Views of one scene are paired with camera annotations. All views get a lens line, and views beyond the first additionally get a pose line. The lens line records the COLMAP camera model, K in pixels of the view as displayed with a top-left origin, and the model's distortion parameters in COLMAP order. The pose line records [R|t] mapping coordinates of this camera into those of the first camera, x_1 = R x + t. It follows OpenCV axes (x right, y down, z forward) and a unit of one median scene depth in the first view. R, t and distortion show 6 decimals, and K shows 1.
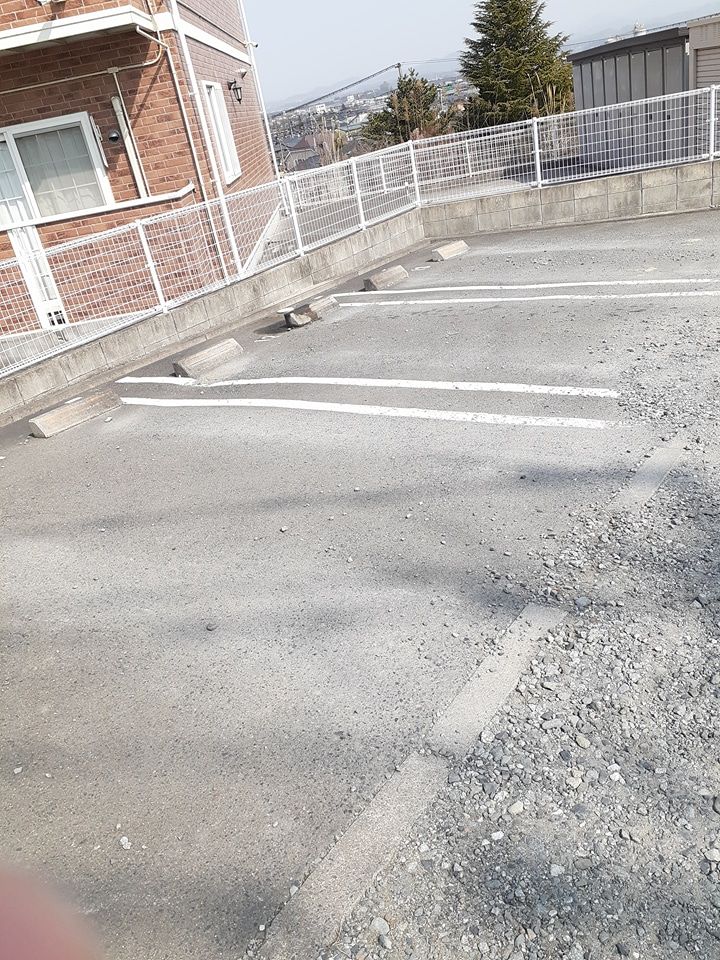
lens RADIAL K [[726.8, 0, 360.0], [0, 726.8, 480.0], [0, 0, 1]] dist [-0.001484, 0.002065]
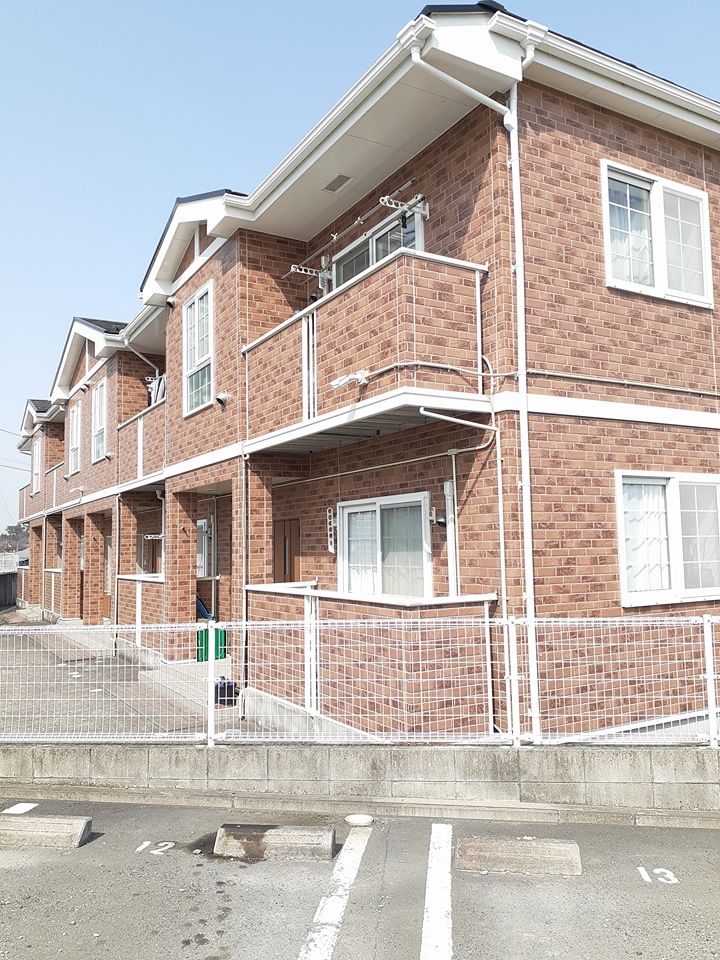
lens RADIAL K [[768.1, 0, 360.0], [0, 768.1, 480.0], [0, 0, 1]] dist [0.035802, -0.002938]
pose [[0.495236, 0.085934, -0.864498, 0.371668], [-0.458531, 0.871058, -0.176088, -0.323283], [0.737896, 0.483604, 0.470783, 0.507365]]
